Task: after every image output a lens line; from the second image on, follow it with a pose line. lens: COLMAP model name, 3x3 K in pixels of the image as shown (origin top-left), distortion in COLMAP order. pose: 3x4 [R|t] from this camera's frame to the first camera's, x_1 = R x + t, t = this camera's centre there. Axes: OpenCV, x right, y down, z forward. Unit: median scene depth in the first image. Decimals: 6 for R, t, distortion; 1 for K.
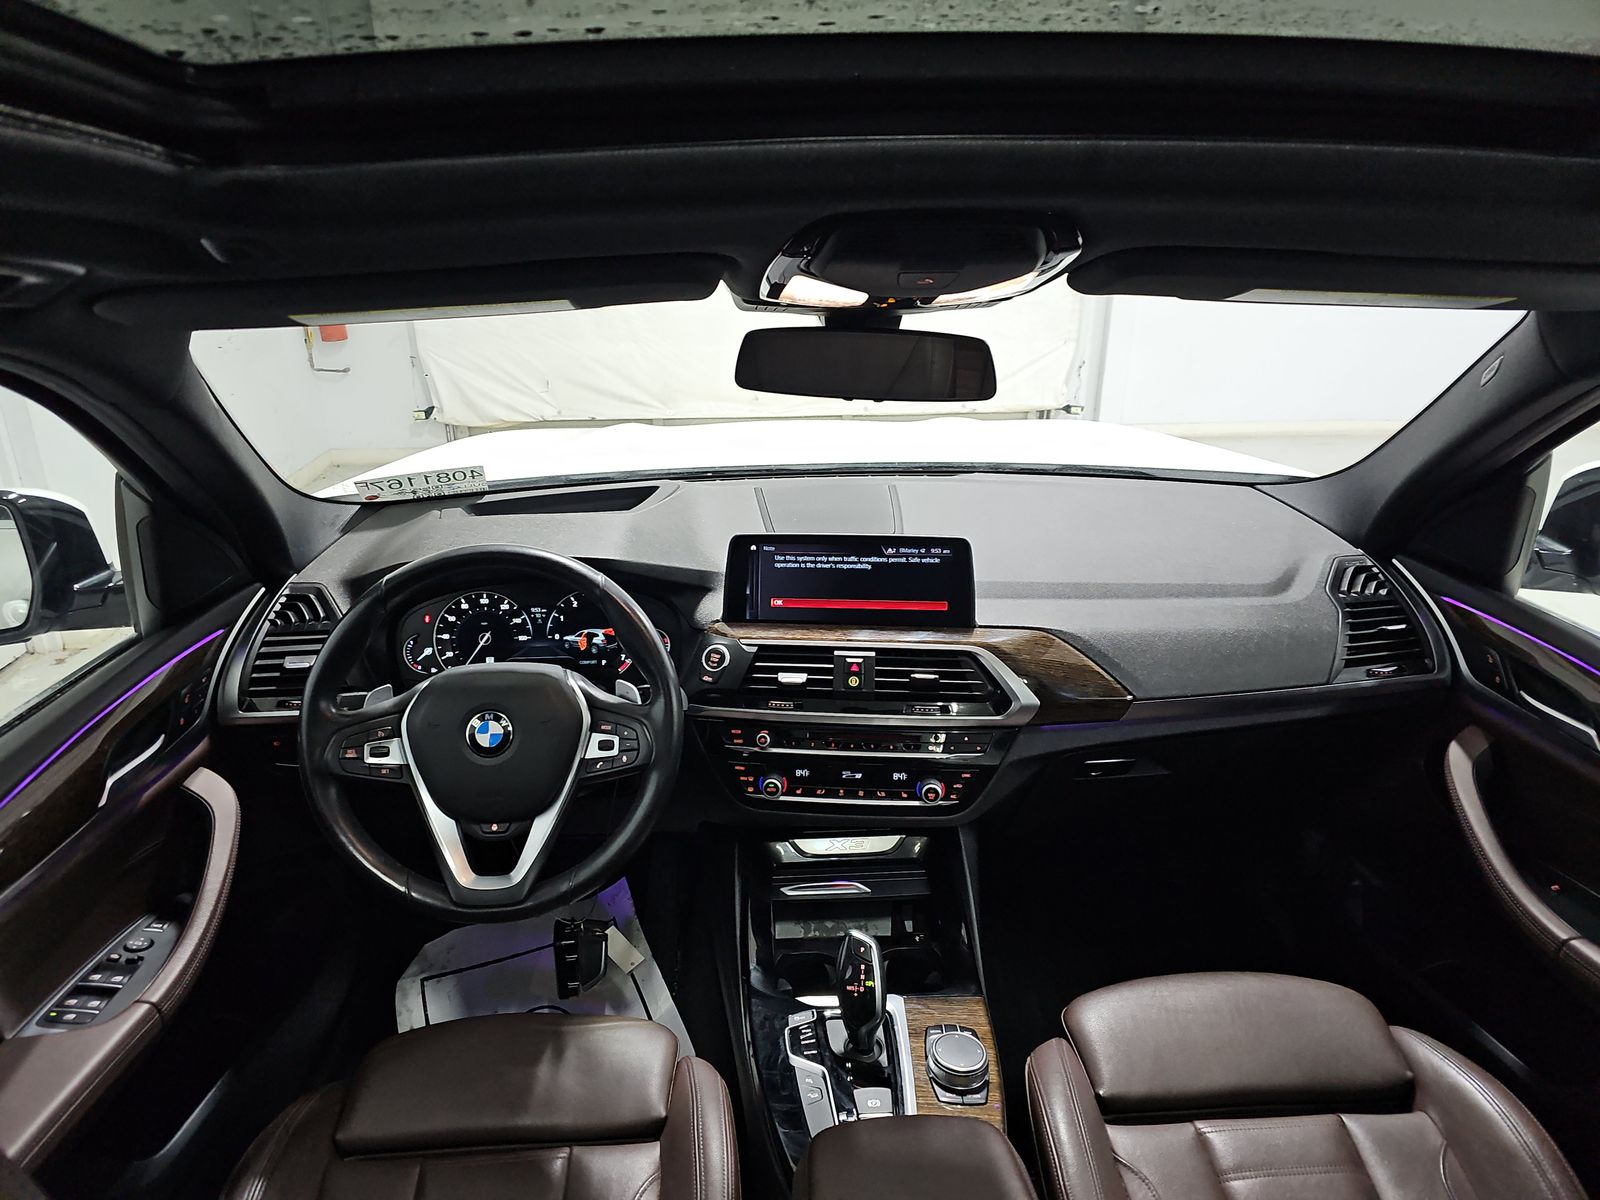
lens RADIAL K [[1059.0, 0, 814.1], [0, 1059.0, 601.4], [0, 0, 1]] dist [0.030428, -0.017117]
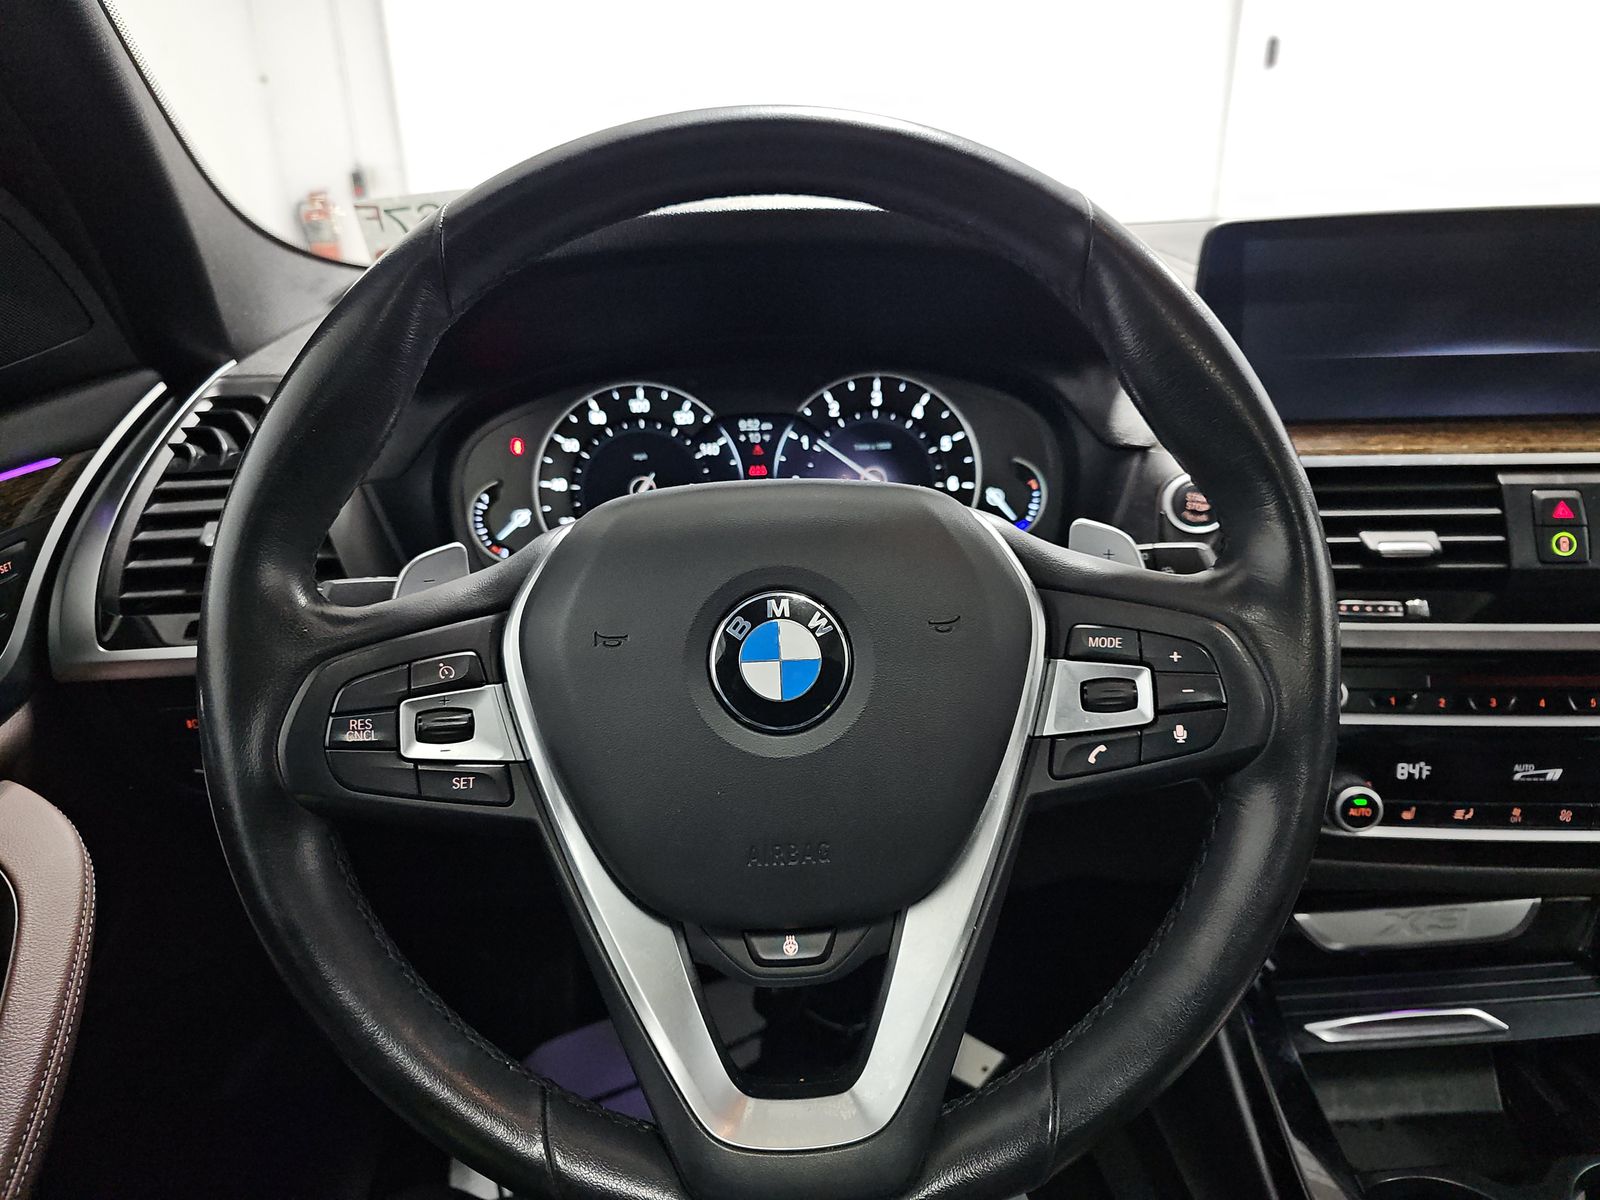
lens RADIAL K [[1059.0, 0, 785.8], [0, 1059.0, 608.8], [0, 0, 1]] dist [0.030428, -0.017117]
pose [[0.999288, -0.023247, -0.029719, -0.247535], [0.023459, 0.999702, 0.006806, 0.089490], [0.029552, -0.007498, 0.999535, 0.571049]]
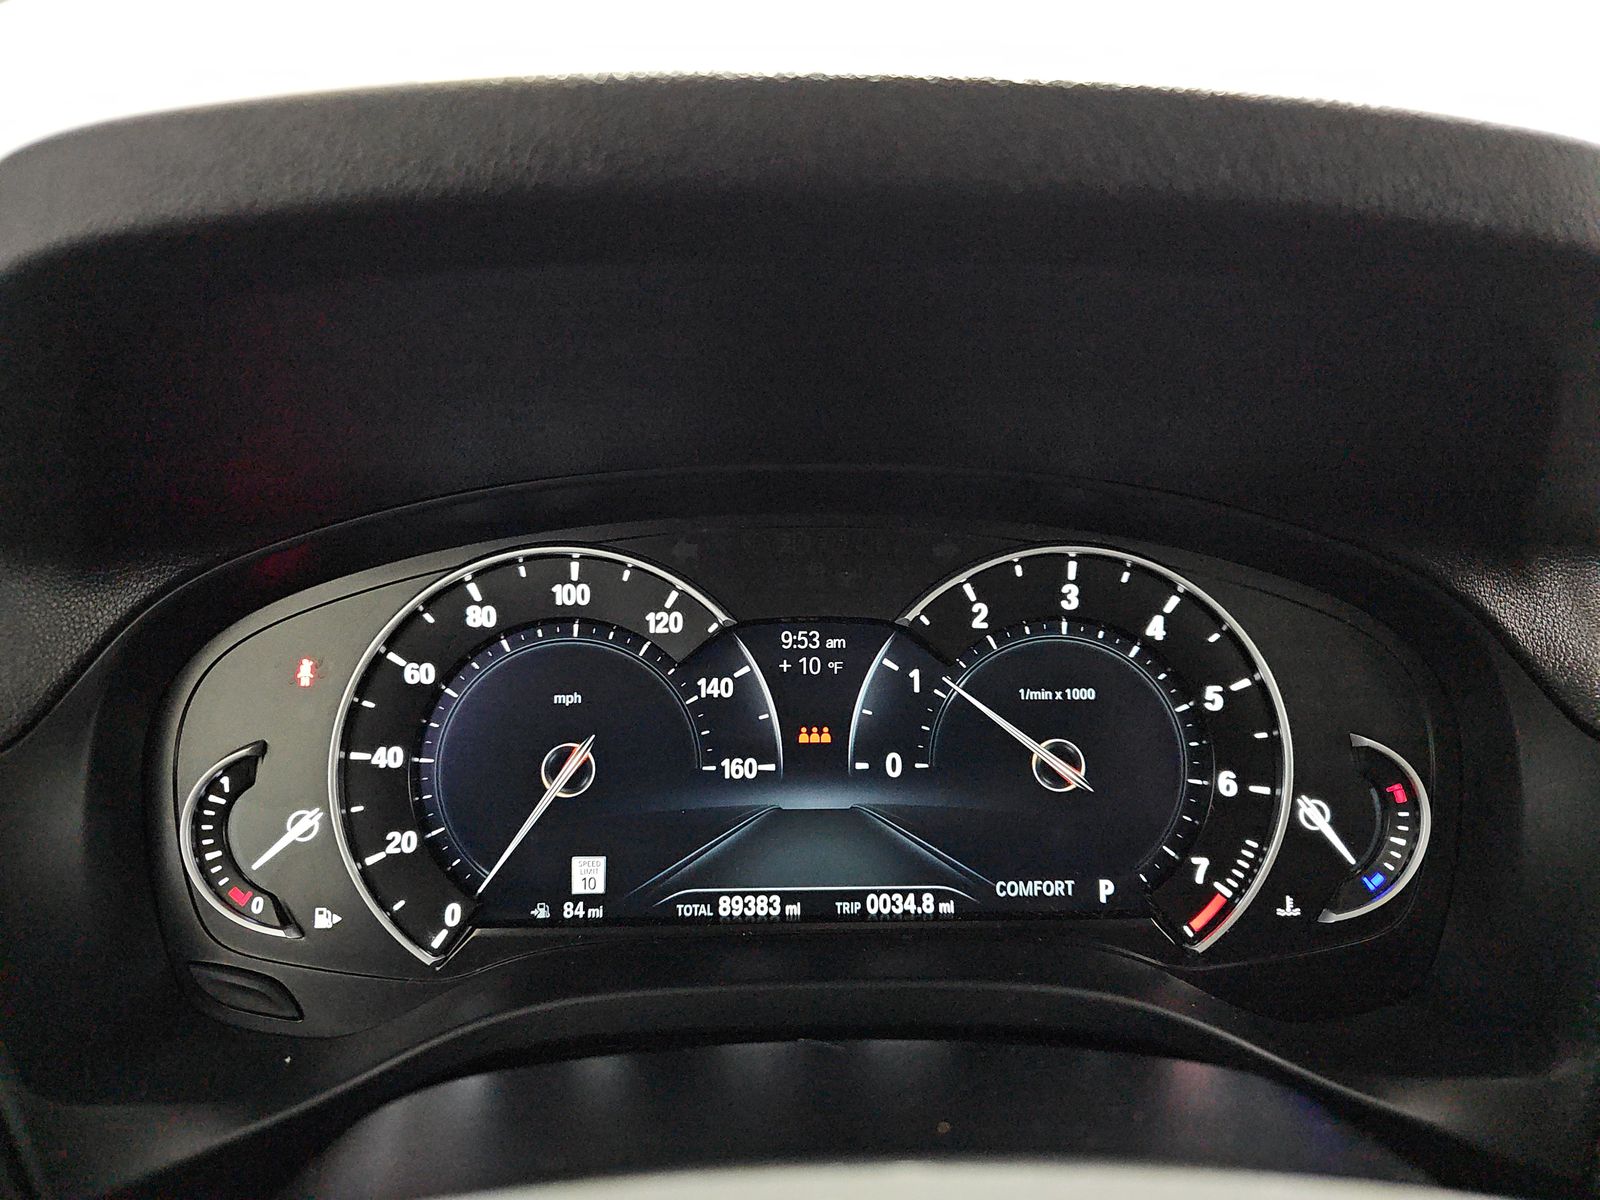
lens RADIAL K [[1059.0, 0, 798.3], [0, 1059.0, 585.8], [0, 0, 1]] dist [0.030428, -0.017117]
pose [[0.999487, 0.016749, -0.027310, -0.270999], [-0.018089, 0.998608, -0.049554, 0.008176], [0.026442, 0.050022, 0.998398, 0.823413]]
